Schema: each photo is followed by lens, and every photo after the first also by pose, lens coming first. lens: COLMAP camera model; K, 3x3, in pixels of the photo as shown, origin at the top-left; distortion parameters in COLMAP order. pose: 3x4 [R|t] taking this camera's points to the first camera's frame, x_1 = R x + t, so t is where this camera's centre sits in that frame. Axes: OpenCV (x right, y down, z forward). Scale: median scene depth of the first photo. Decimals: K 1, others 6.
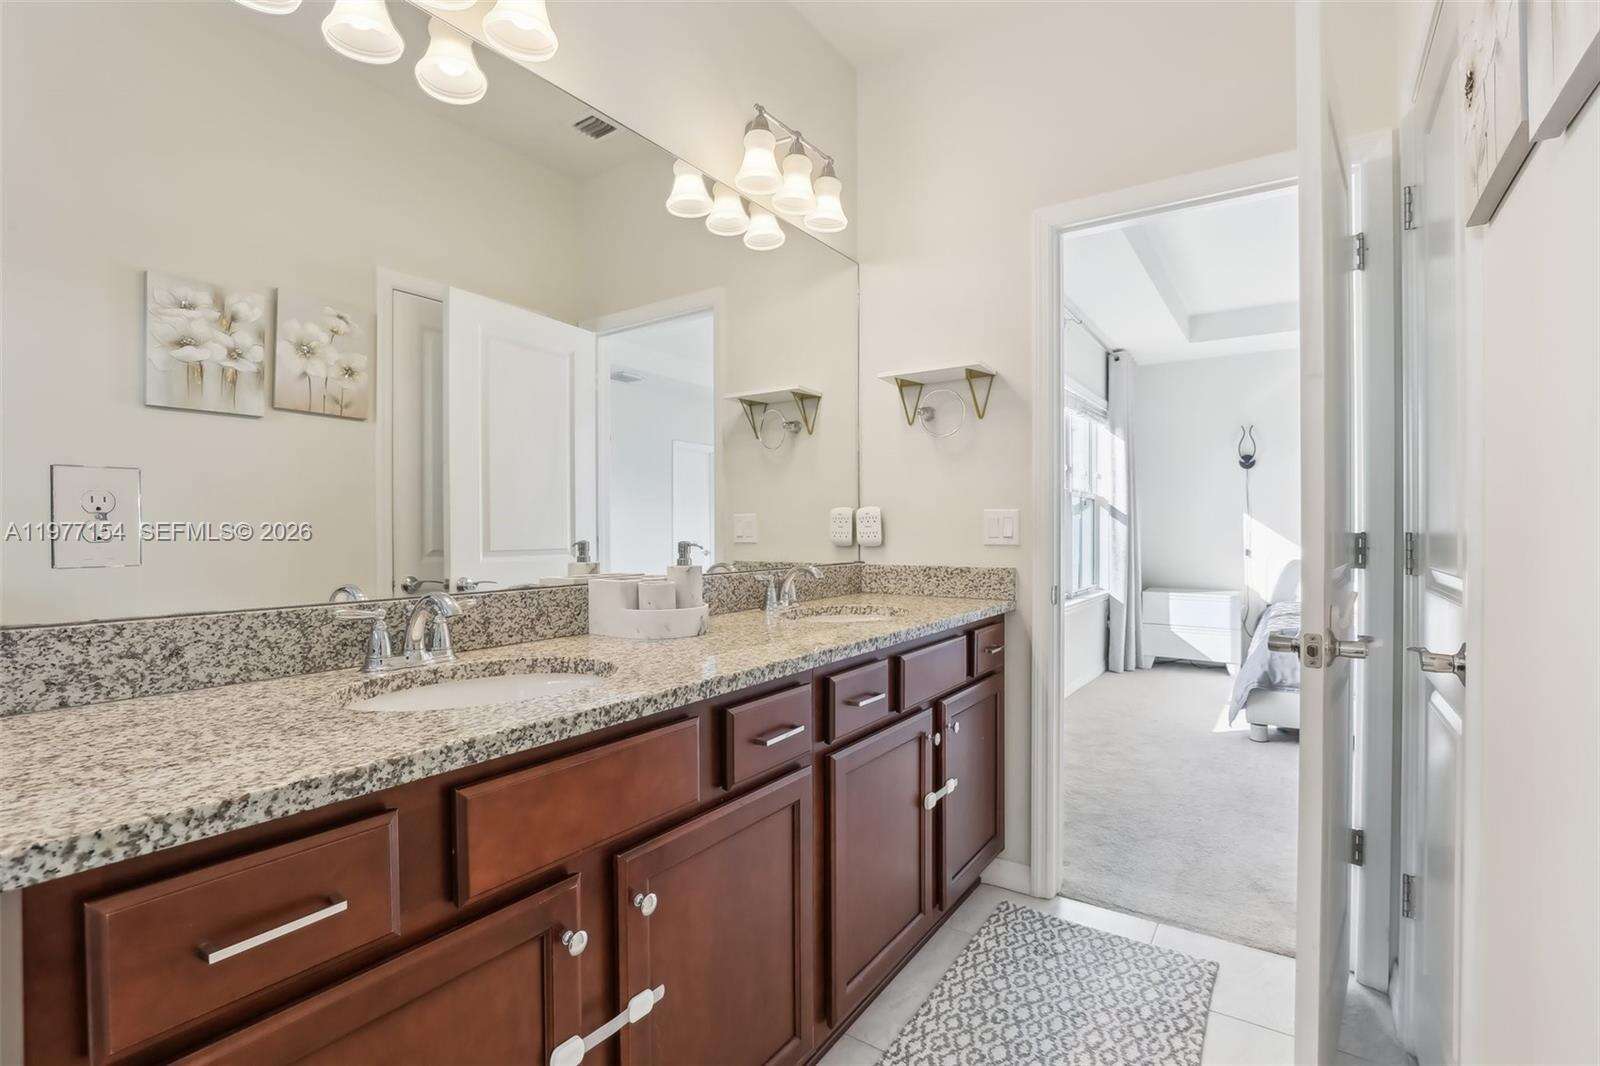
lens RADIAL K [[734.7, 0, 808.6], [0, 734.7, 524.6], [0, 0, 1]] dist [-0.032155, 0.001601]
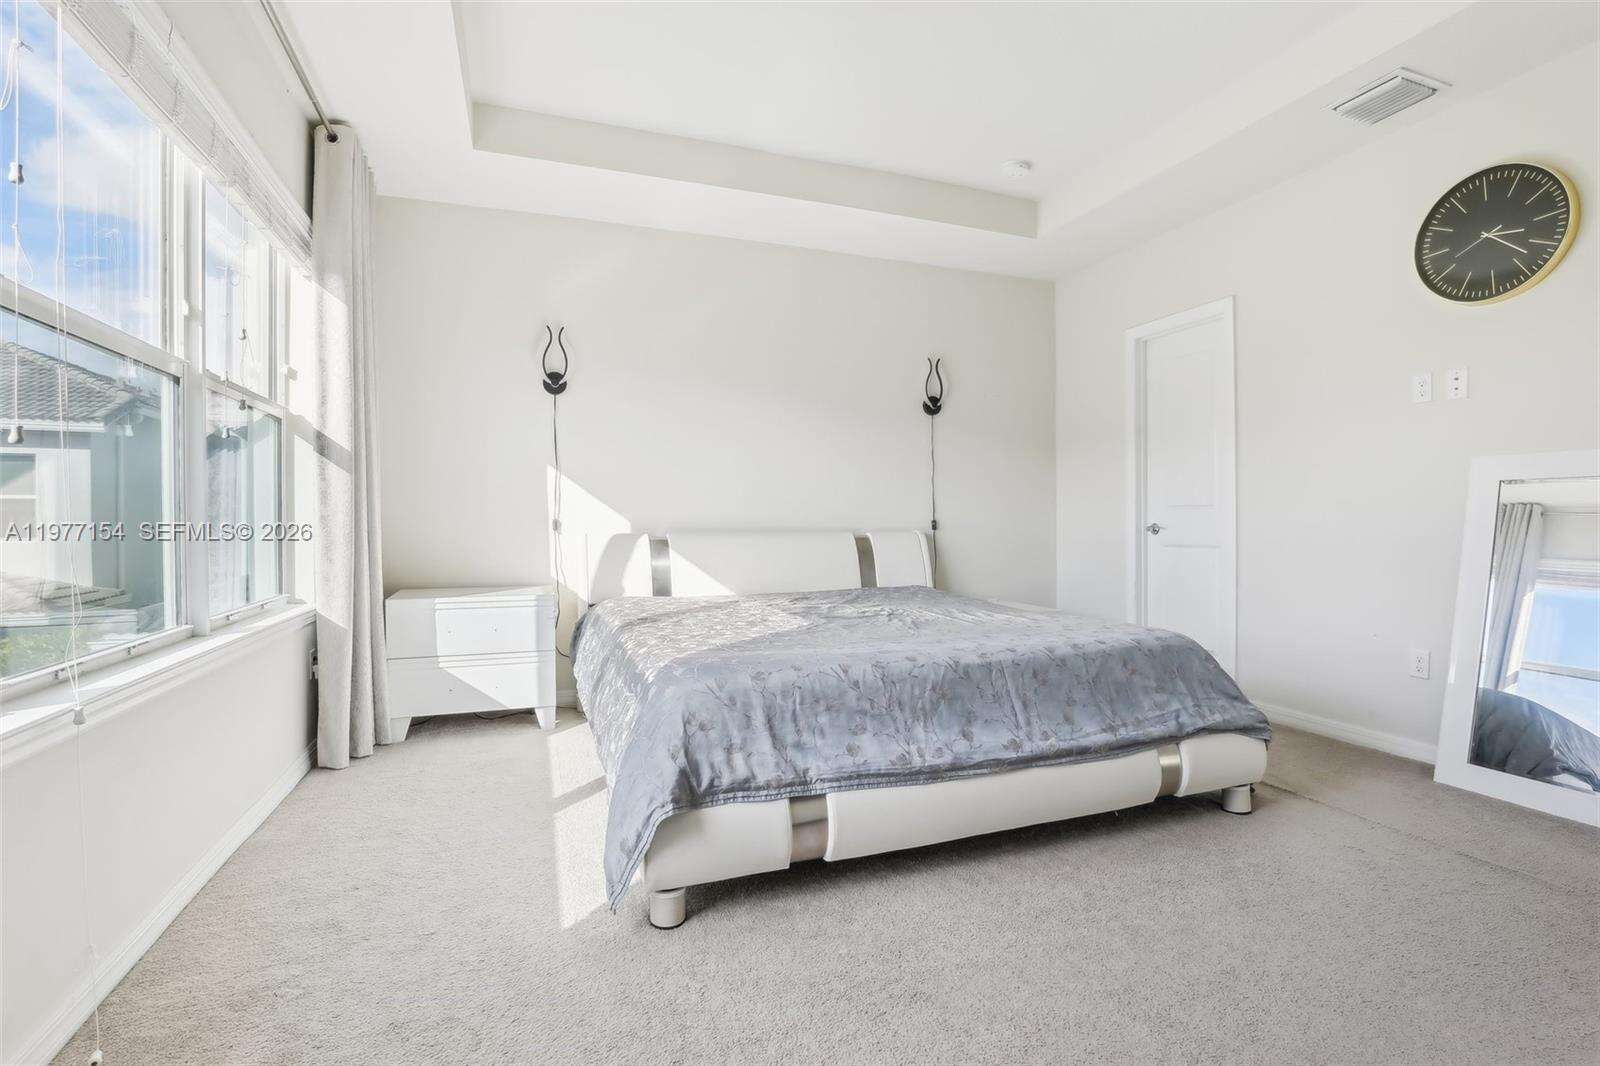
lens RADIAL K [[734.7, 0, 805.7], [0, 734.7, 533.0], [0, 0, 1]] dist [-0.032155, 0.001601]
pose [[0.575603, -0.014563, 0.817599, 0.204167], [-0.002145, 0.999811, 0.019318, 0.032203], [-0.817726, -0.012873, 0.575463, 0.450226]]
